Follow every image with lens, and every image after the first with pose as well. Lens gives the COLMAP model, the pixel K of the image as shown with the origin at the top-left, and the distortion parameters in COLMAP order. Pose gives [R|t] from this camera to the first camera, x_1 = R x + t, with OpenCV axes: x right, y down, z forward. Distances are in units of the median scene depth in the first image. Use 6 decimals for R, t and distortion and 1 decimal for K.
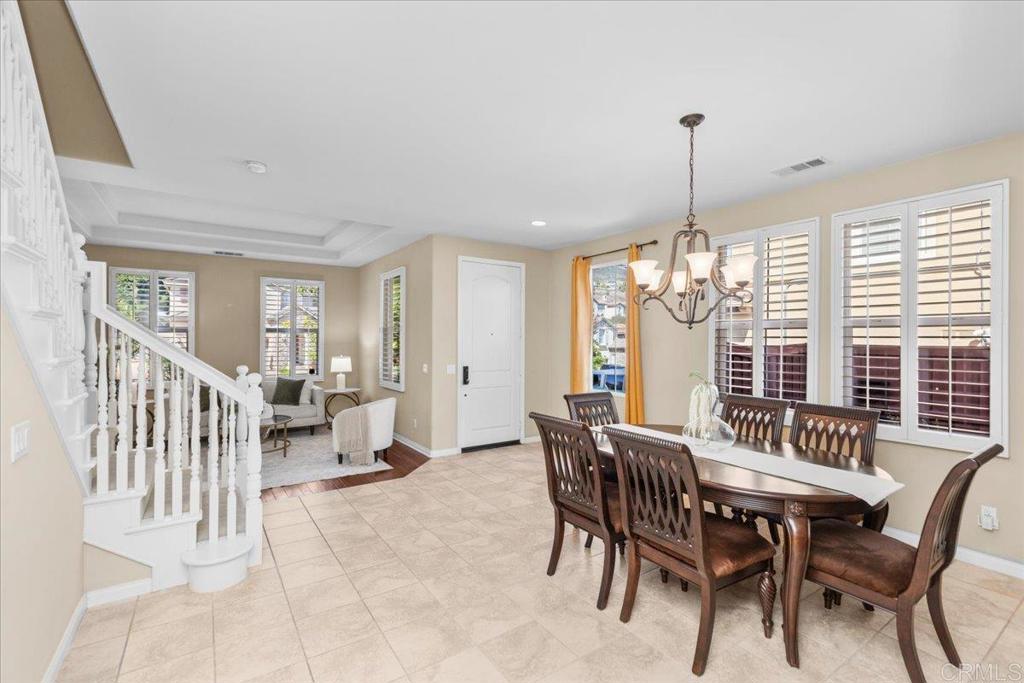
lens RADIAL K [[464.0, 0, 514.5], [0, 464.0, 341.7], [0, 0, 1]] dist [0.001794, 0.000173]
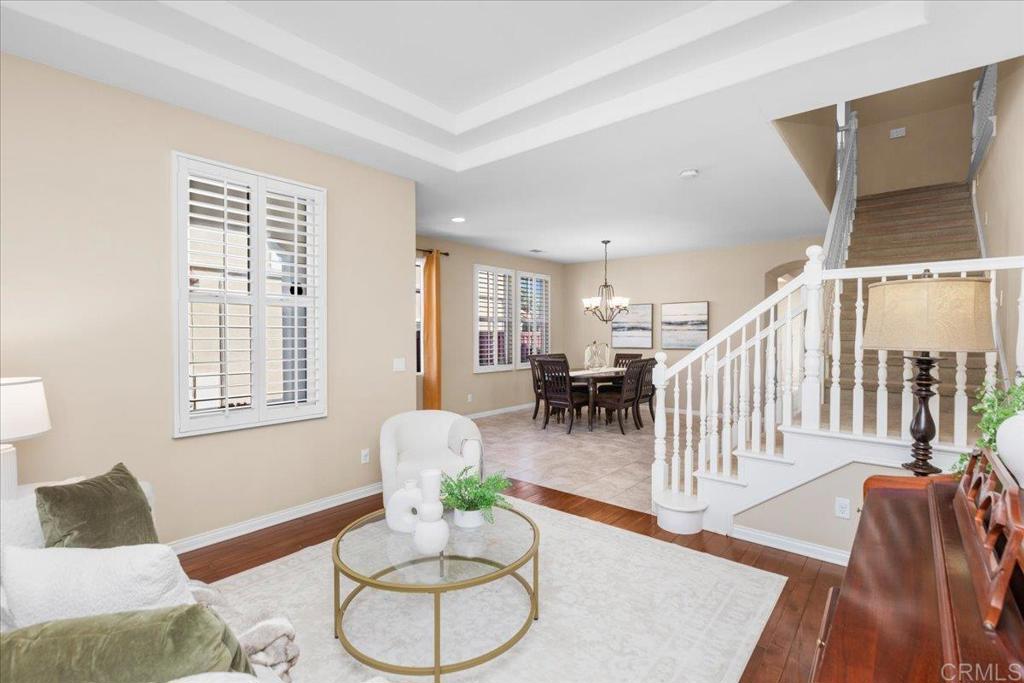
lens RADIAL K [[464.0, 0, 509.2], [0, 464.0, 338.4], [0, 0, 1]] dist [0.001794, 0.000173]
pose [[-0.270297, -0.019880, 0.962572, -1.470531], [0.002032, 0.999773, 0.021219, 0.003933], [-0.962775, 0.007692, -0.270195, 1.650991]]
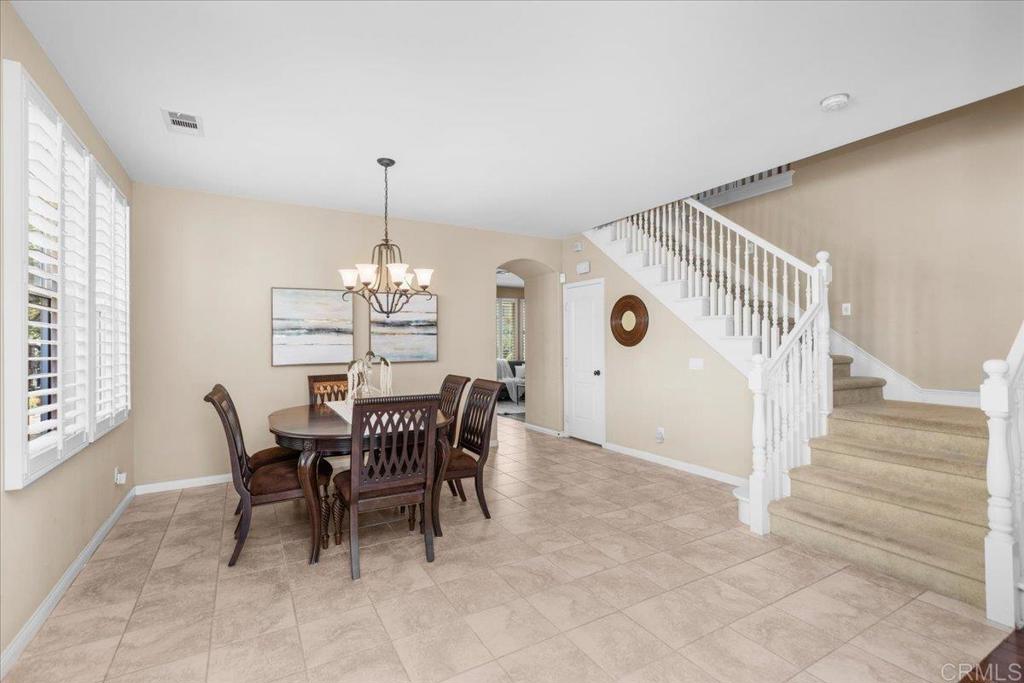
lens RADIAL K [[464.0, 0, 510.6], [0, 464.0, 340.3], [0, 0, 1]] dist [0.001794, 0.000173]
pose [[-0.997258, -0.003809, 0.073901, -0.055959], [-0.004139, 0.999982, -0.004322, 0.037562], [-0.073884, -0.004616, -0.997256, 1.731450]]
